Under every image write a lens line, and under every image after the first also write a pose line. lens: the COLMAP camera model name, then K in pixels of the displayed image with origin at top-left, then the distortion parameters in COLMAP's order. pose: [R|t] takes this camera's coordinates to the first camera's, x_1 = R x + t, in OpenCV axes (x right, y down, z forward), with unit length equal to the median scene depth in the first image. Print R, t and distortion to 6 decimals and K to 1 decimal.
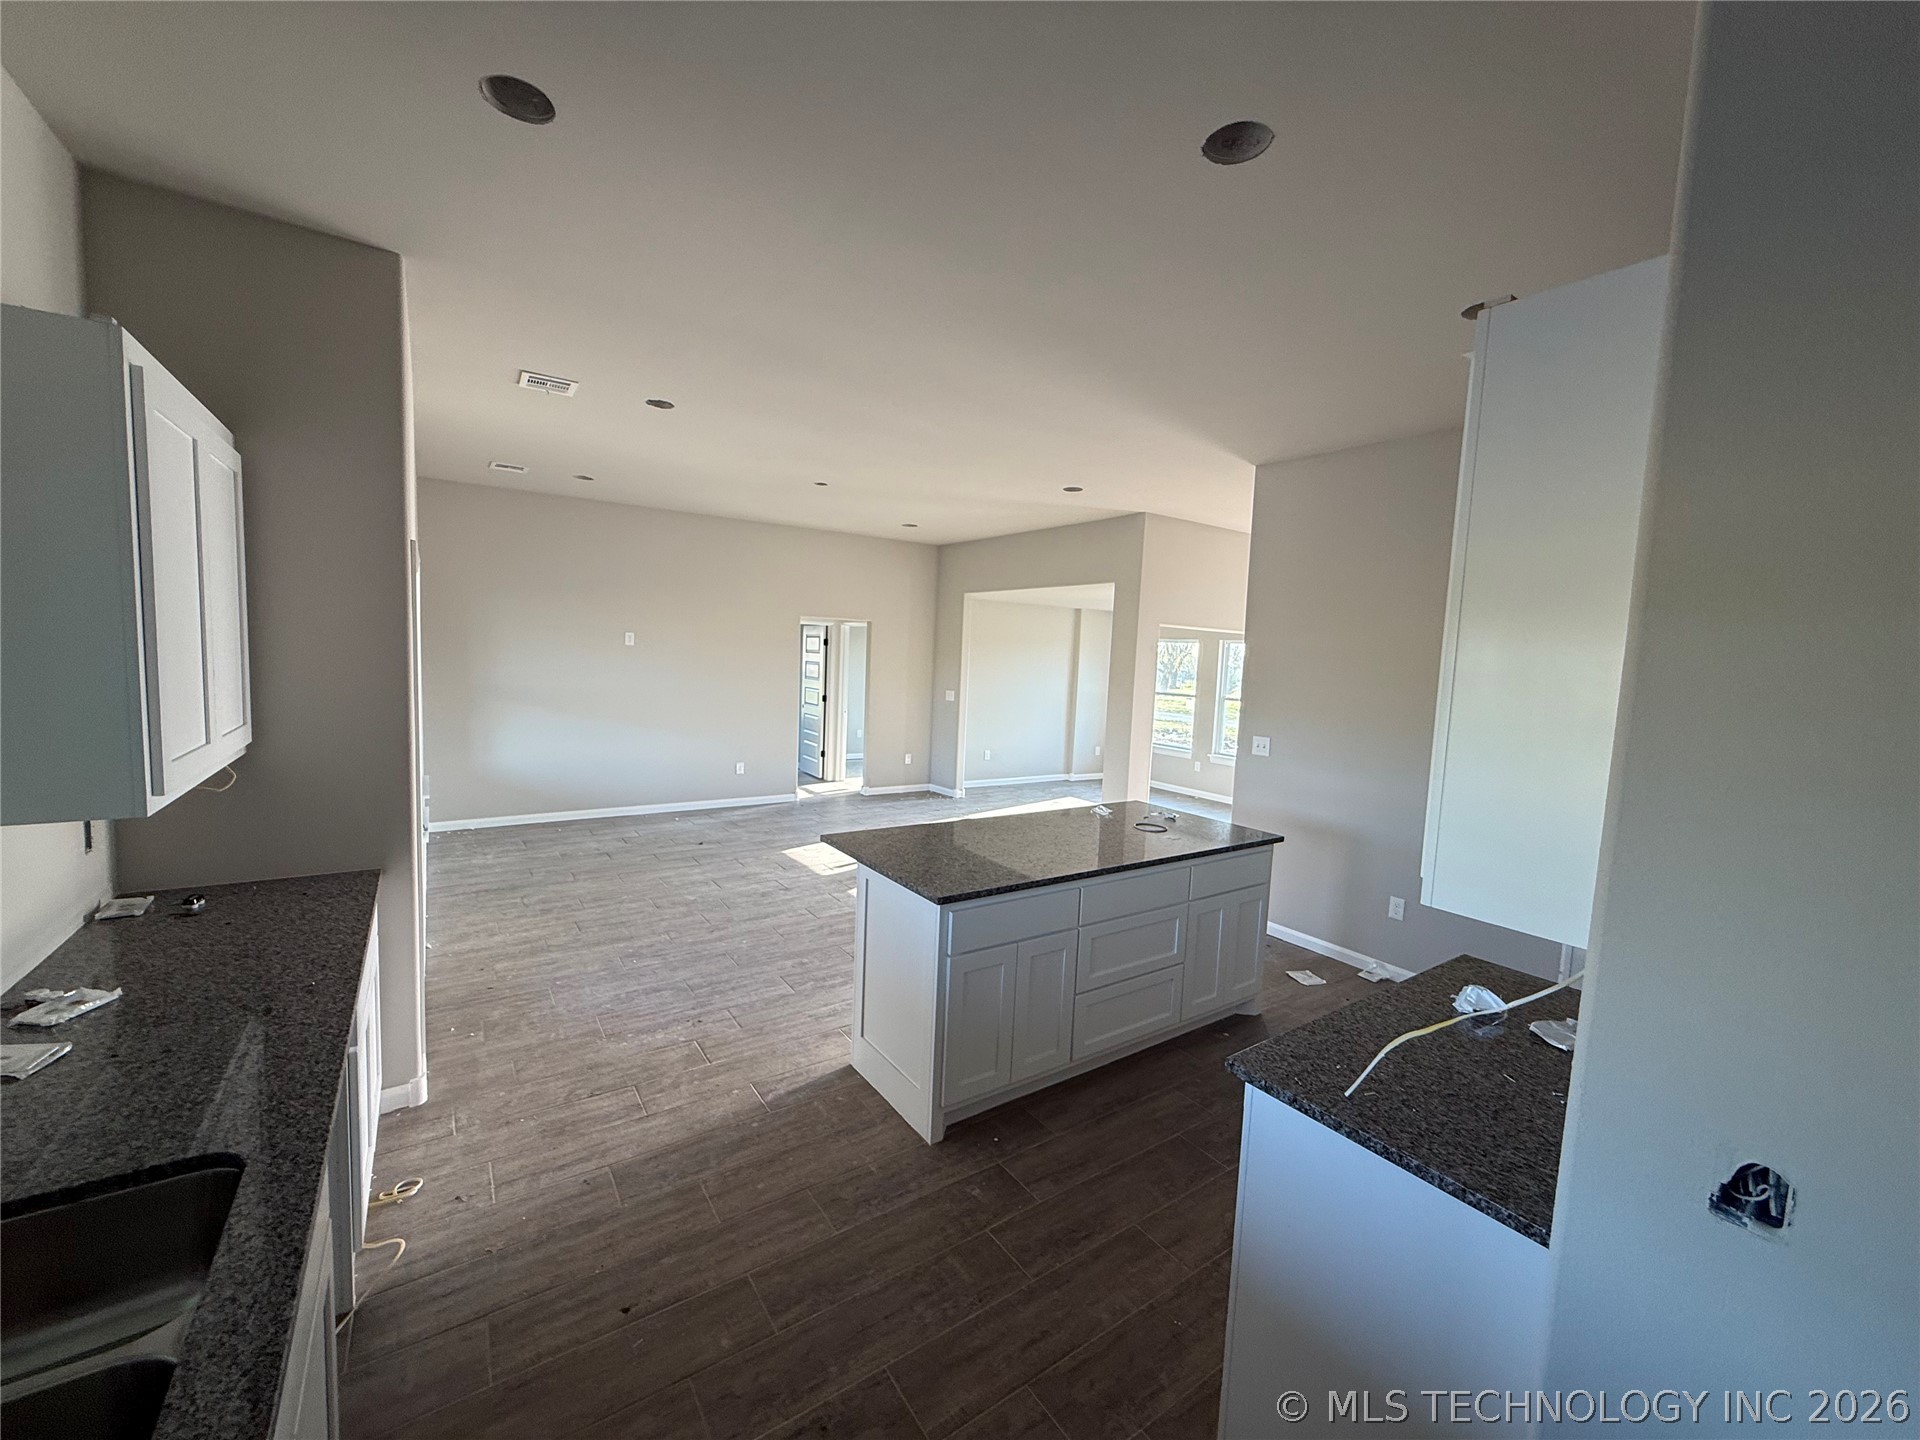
lens RADIAL K [[767.1, 0, 955.1], [0, 767.1, 719.4], [0, 0, 1]] dist [-0.000602, -0.000072]
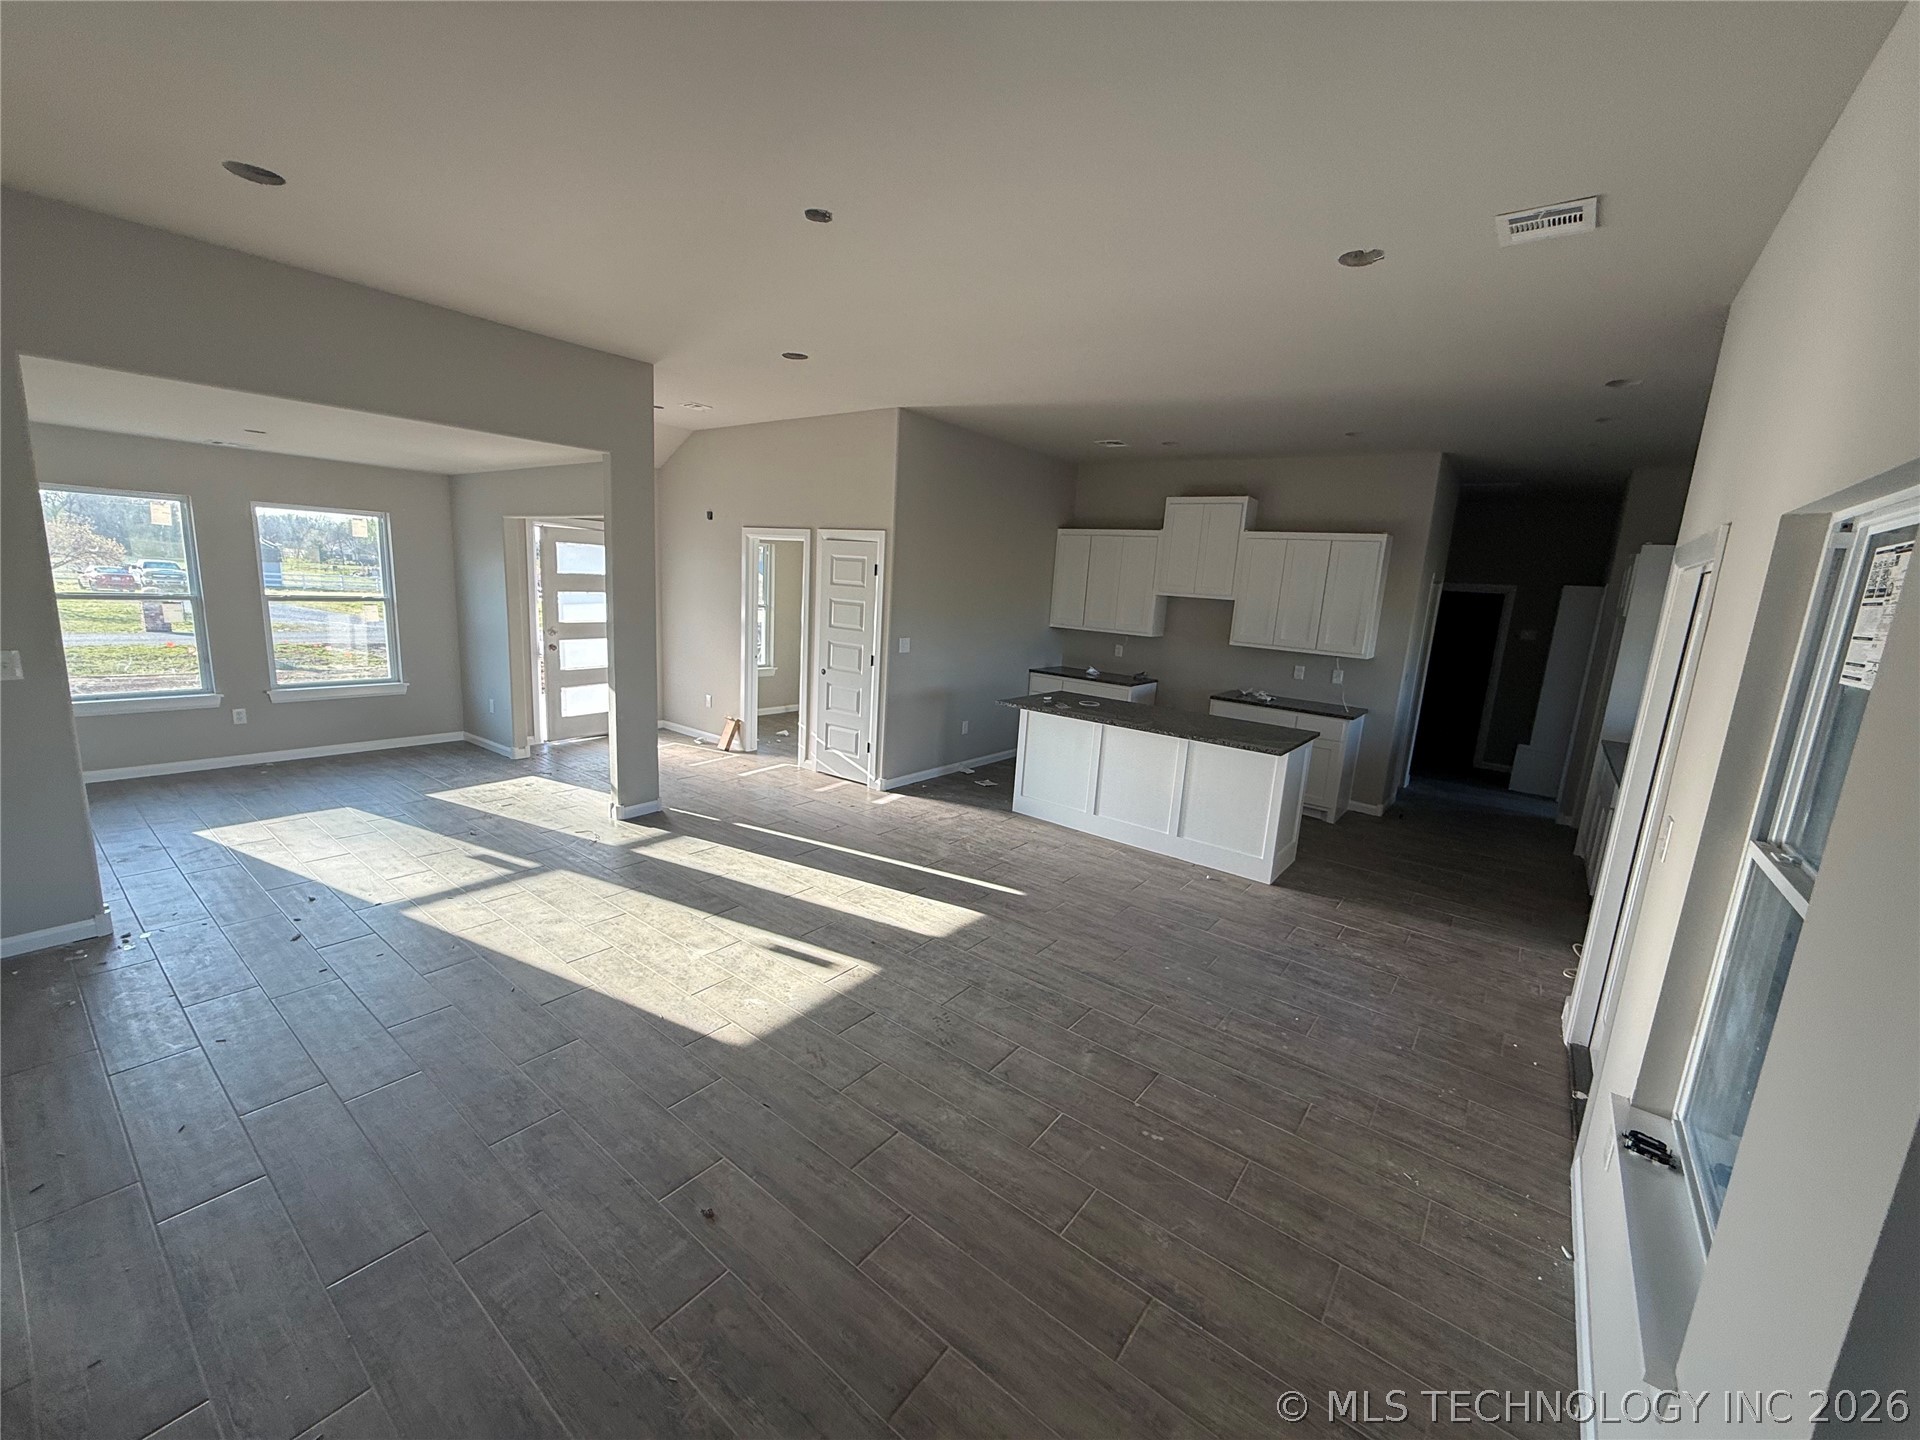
lens RADIAL K [[767.1, 0, 955.1], [0, 767.1, 719.4], [0, 0, 1]] dist [-0.000602, -0.000072]
pose [[-0.306202, -0.235404, 0.922402, -0.948236], [0.010867, 0.968016, 0.250653, -0.187079], [-0.951905, 0.086774, -0.293850, 1.508510]]
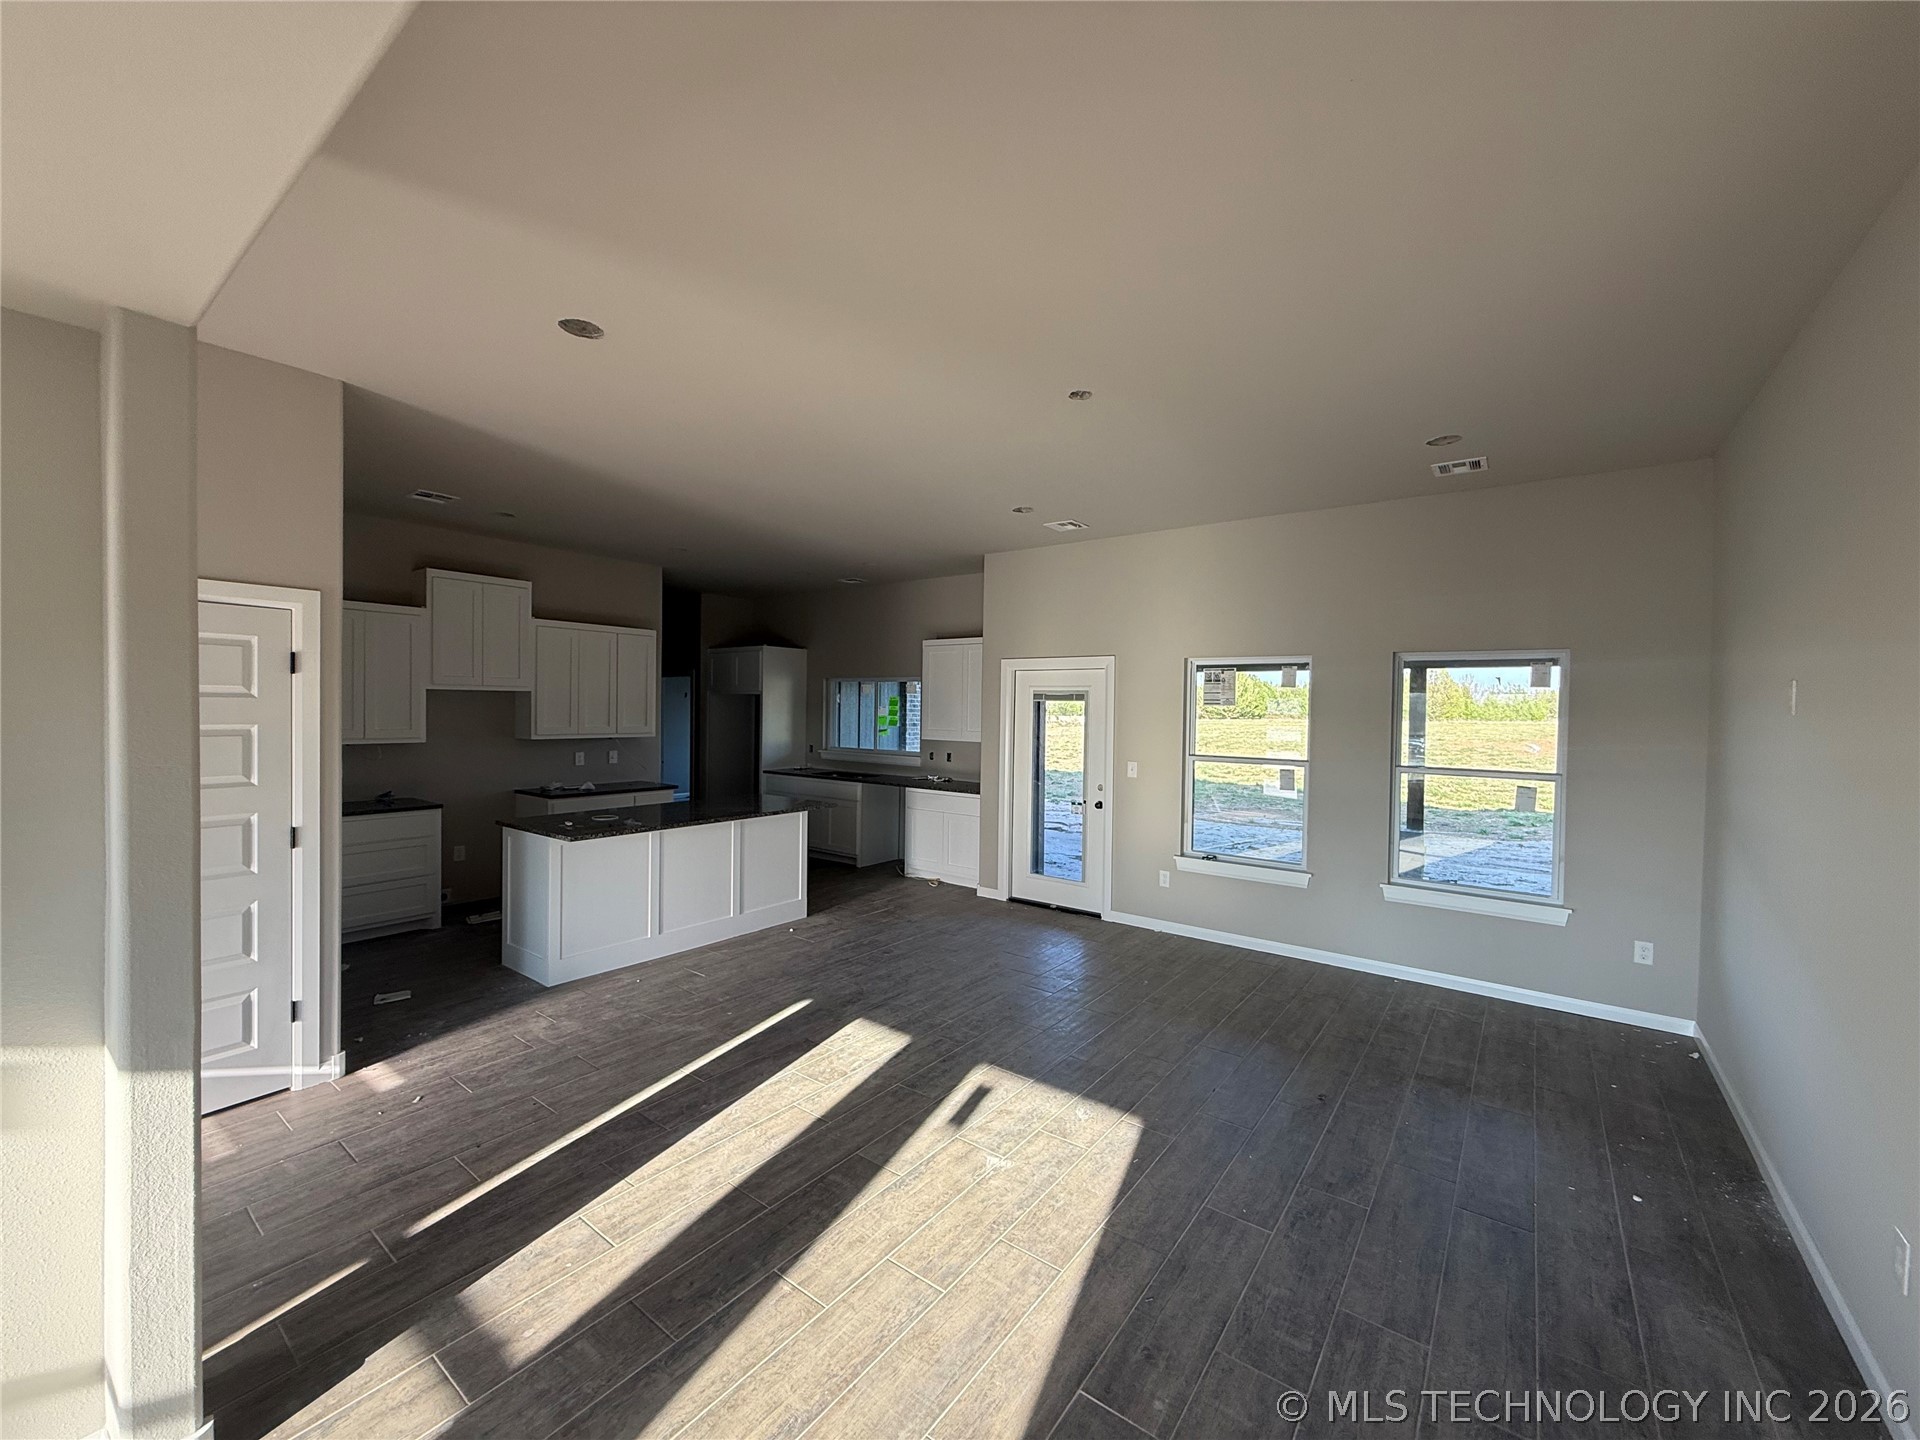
lens RADIAL K [[767.1, 0, 955.1], [0, 767.1, 719.4], [0, 0, 1]] dist [-0.000602, -0.000072]
pose [[-0.945307, -0.049180, -0.322452, 0.107974], [-0.082320, 0.992538, 0.089951, -0.166389], [0.315622, 0.111576, -0.942302, 2.113153]]
